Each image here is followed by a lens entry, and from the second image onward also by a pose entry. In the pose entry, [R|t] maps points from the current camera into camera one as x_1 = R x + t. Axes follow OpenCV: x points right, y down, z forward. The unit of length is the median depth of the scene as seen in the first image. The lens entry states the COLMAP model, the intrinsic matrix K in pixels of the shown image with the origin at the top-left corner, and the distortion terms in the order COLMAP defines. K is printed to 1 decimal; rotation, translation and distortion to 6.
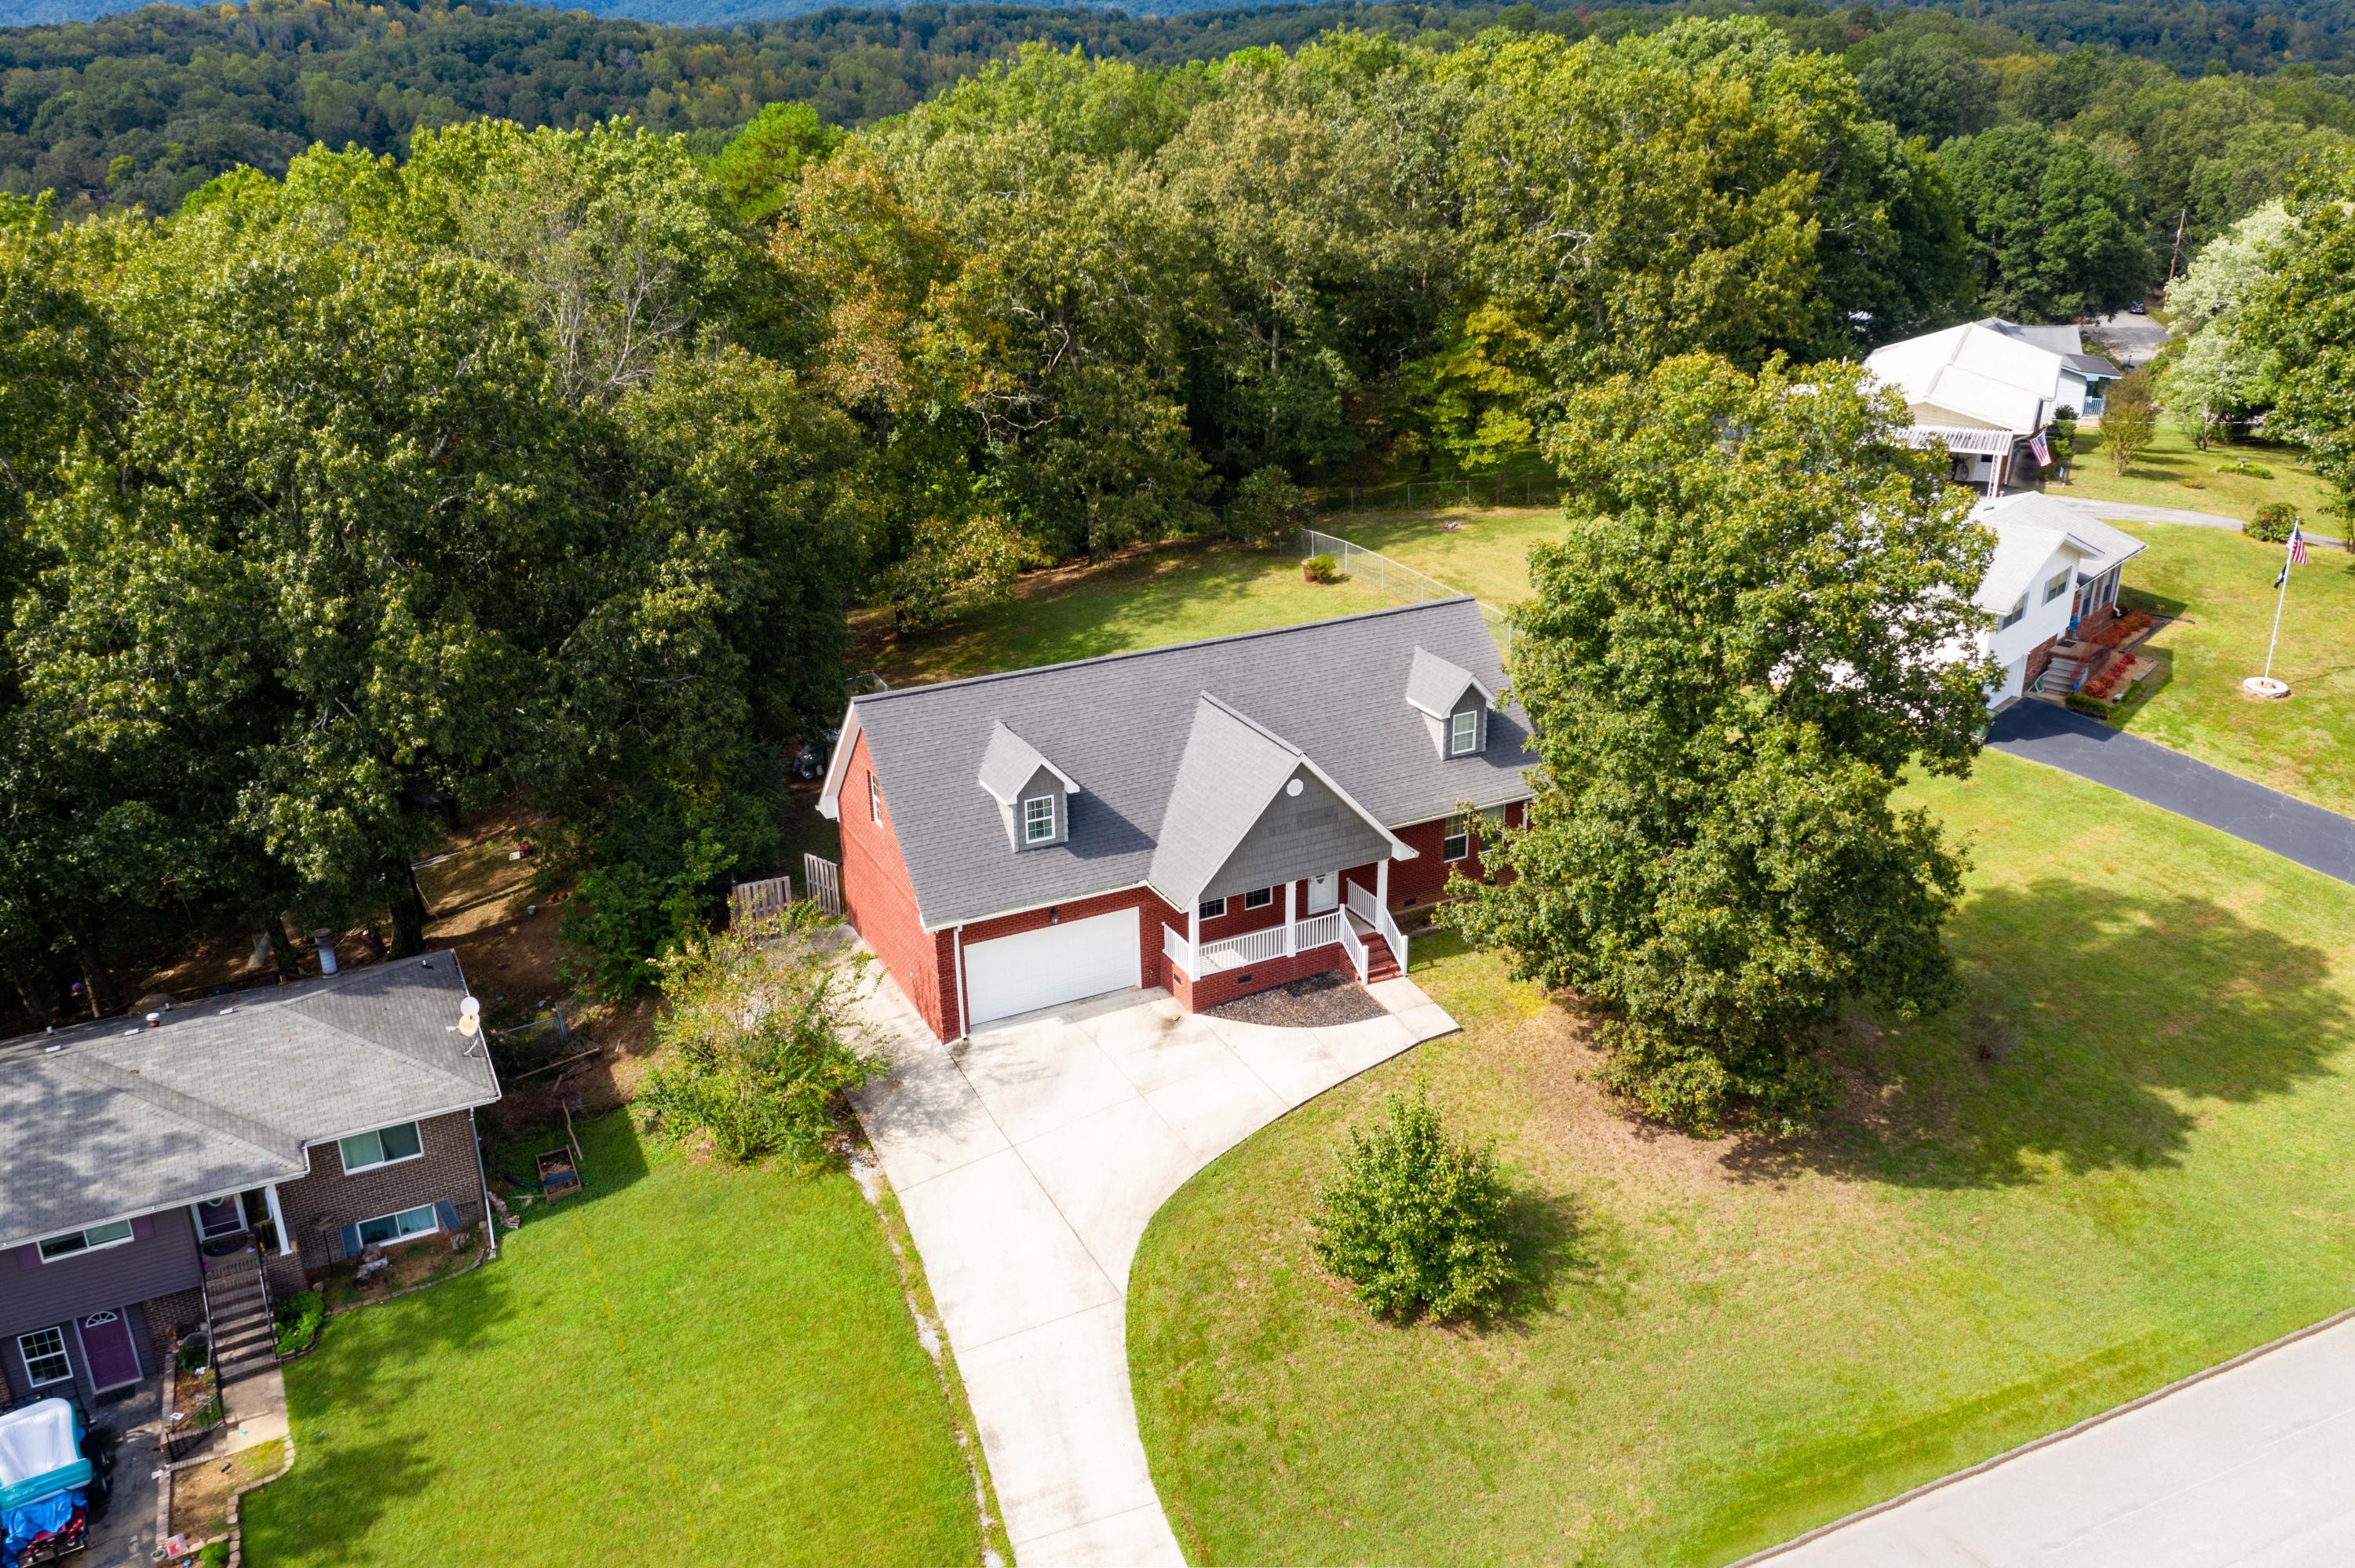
lens RADIAL K [[1859.0, 0, 1172.9], [0, 1859.0, 786.1], [0, 0, 1]] dist [0.018841, 0.018665]
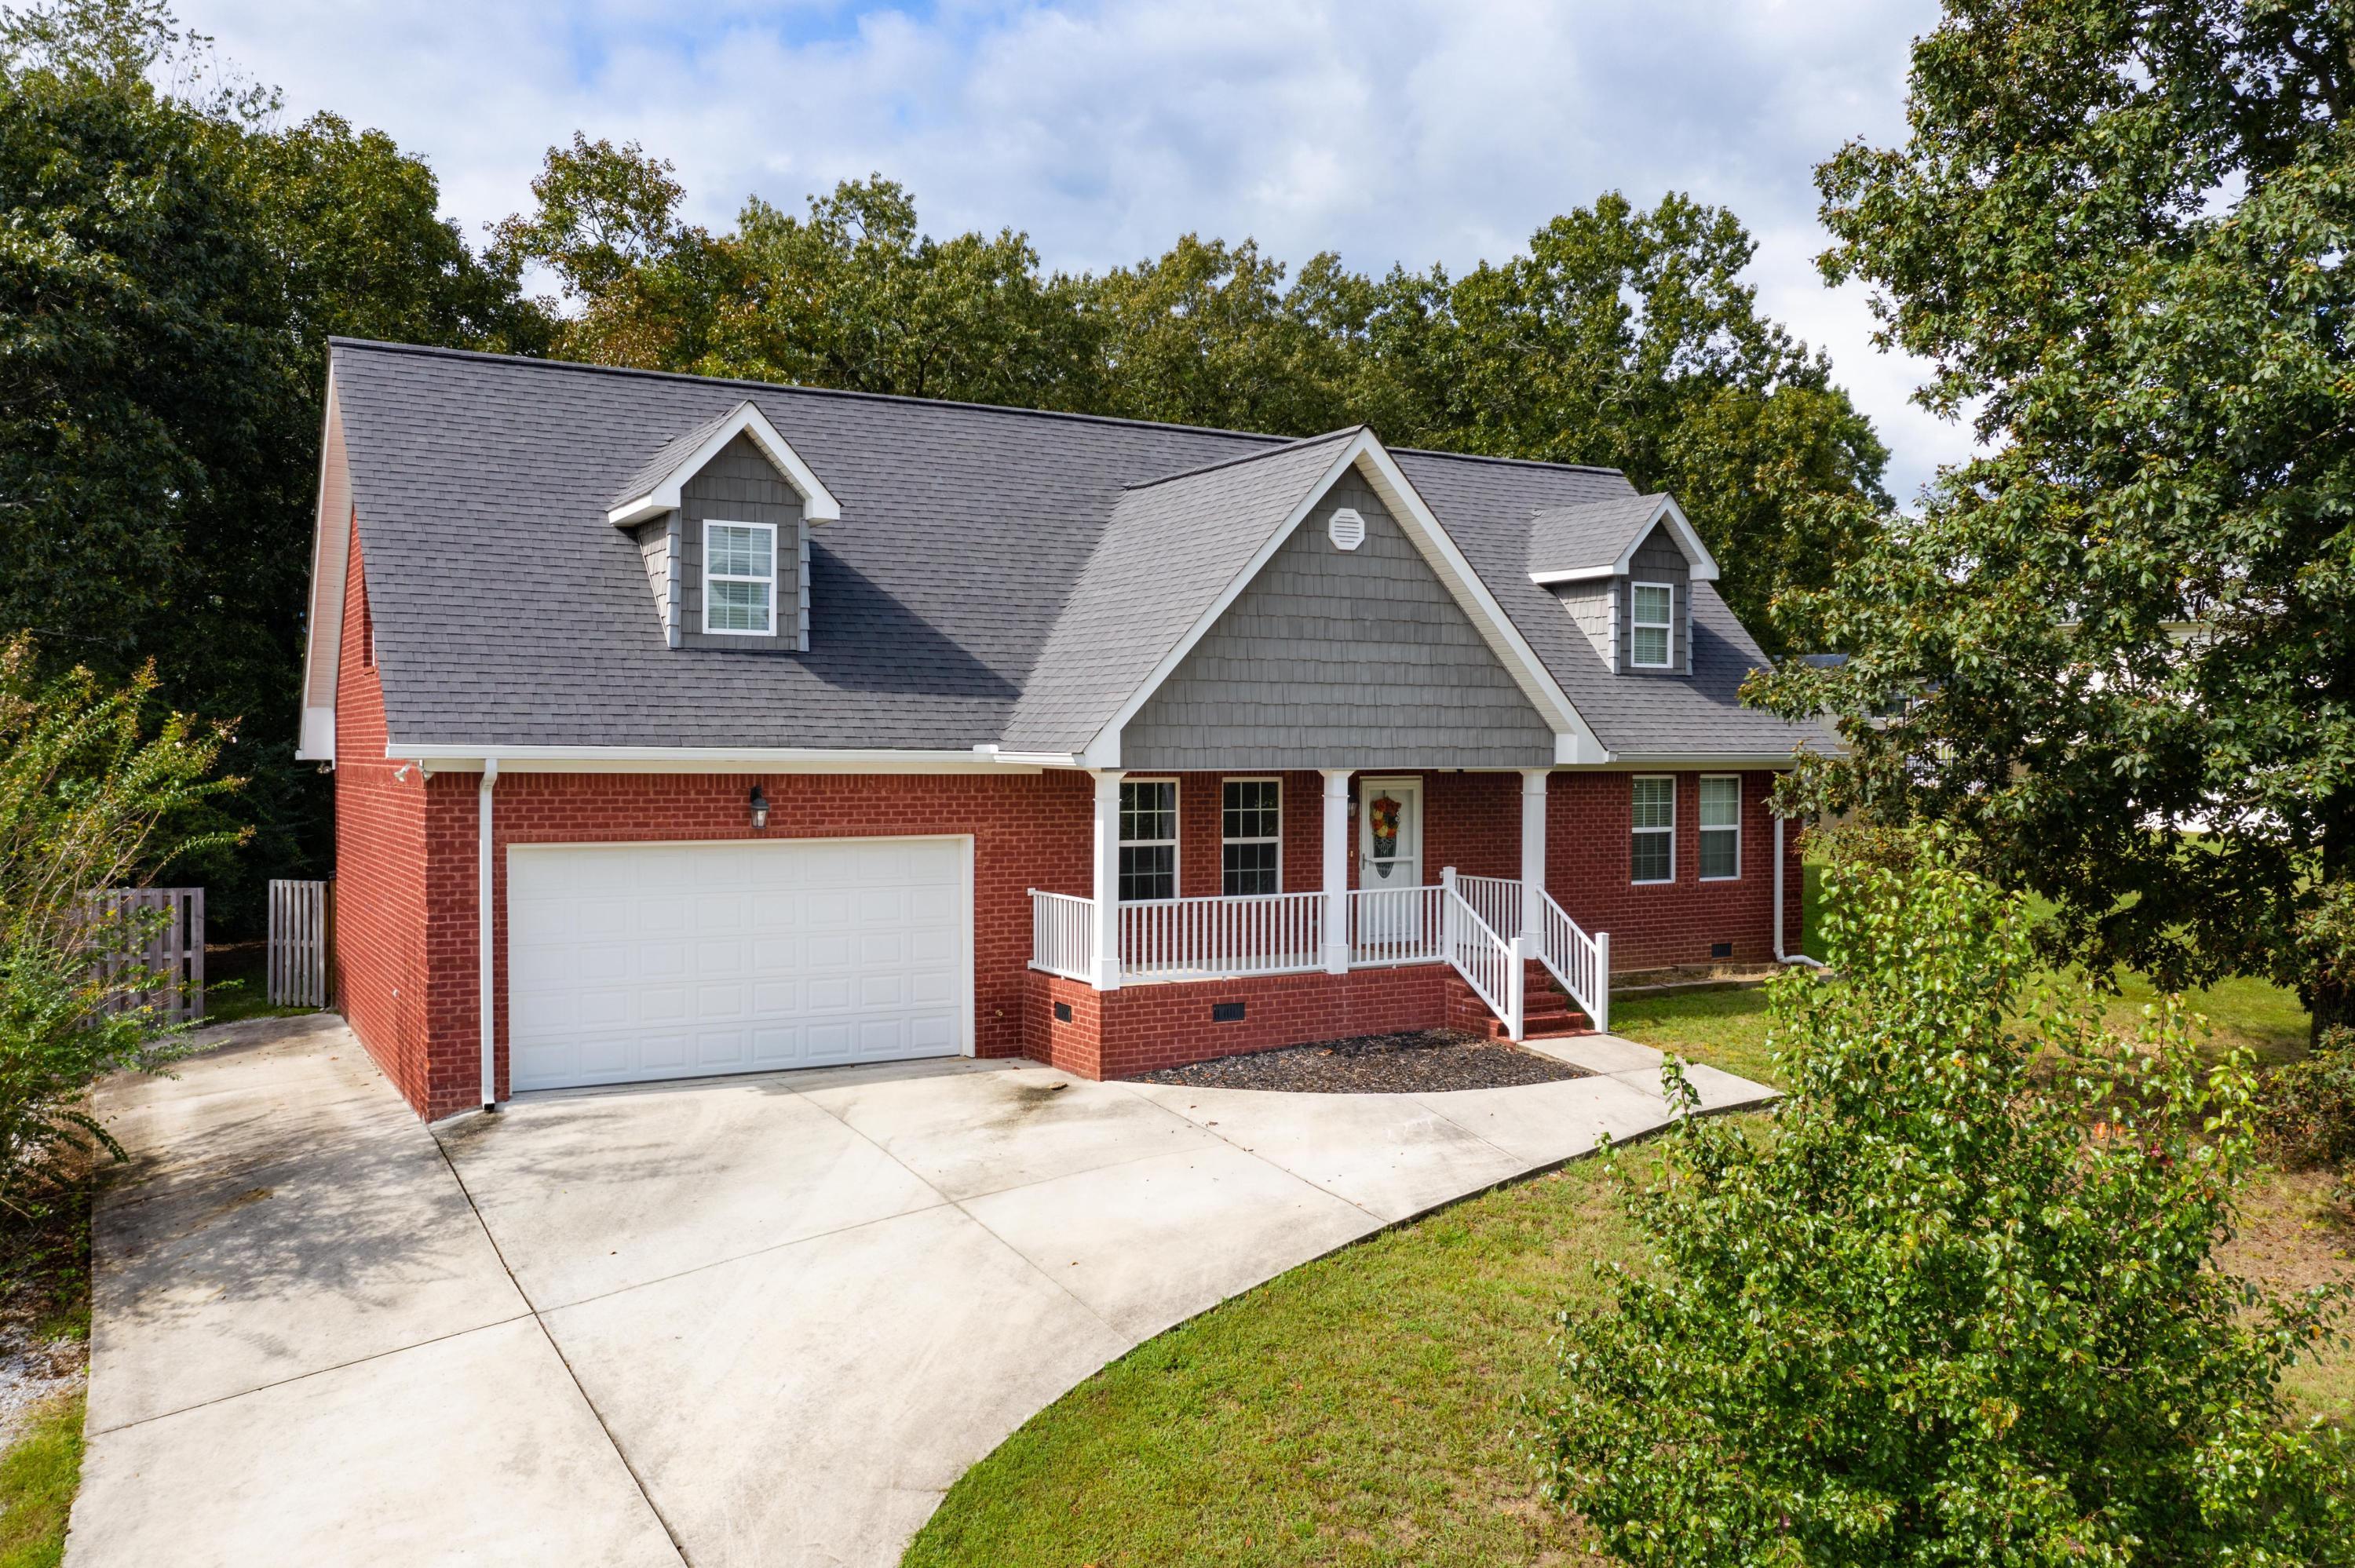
lens RADIAL K [[1859.0, 0, 1161.9], [0, 1859.0, 780.3], [0, 0, 1]] dist [0.018841, 0.018665]
pose [[0.998648, 0.020792, 0.047646, 0.003603], [-0.002227, 0.932802, -0.360382, 0.200611], [-0.051938, 0.359789, 0.931587, 0.595729]]
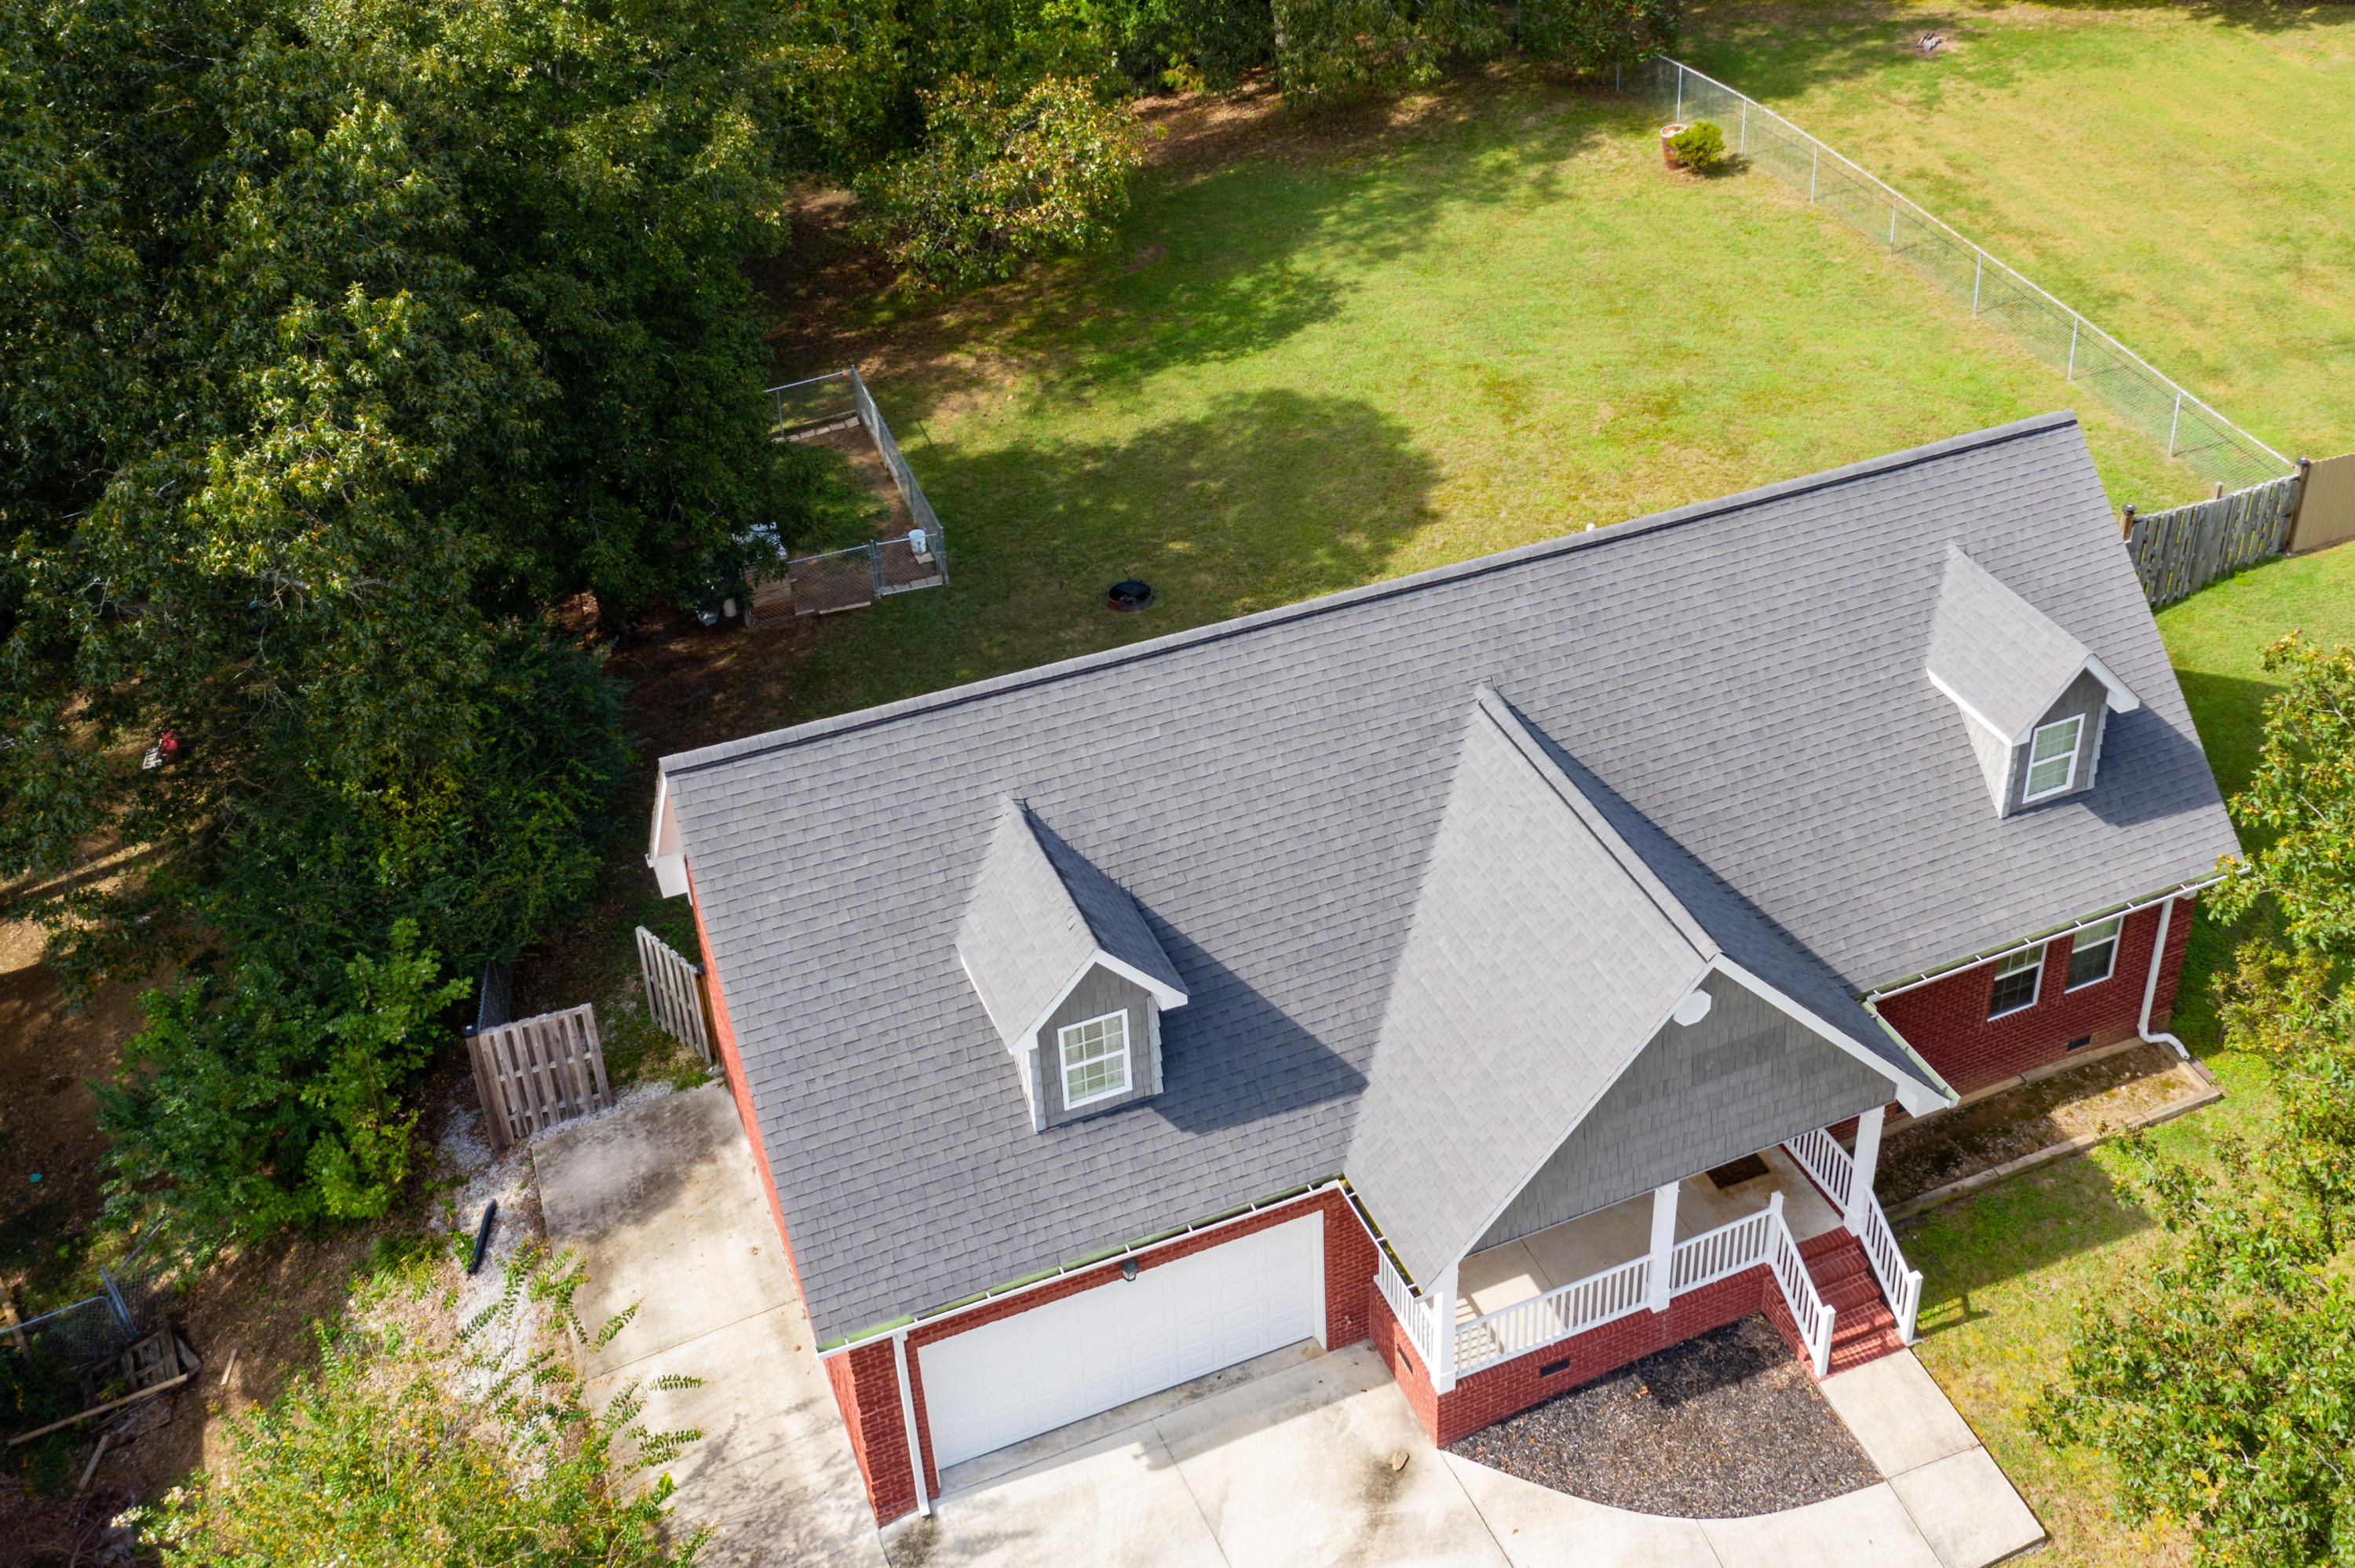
lens RADIAL K [[2426.3, 0, 1326.2], [0, 2426.3, 550.9], [0, 0, 1]] dist [0.035161, 0.000000]
pose [[0.999111, 0.027958, -0.031568, -0.003398], [-0.022308, 0.985713, 0.166948, -0.185202], [0.035784, -0.166095, 0.985460, 0.444696]]
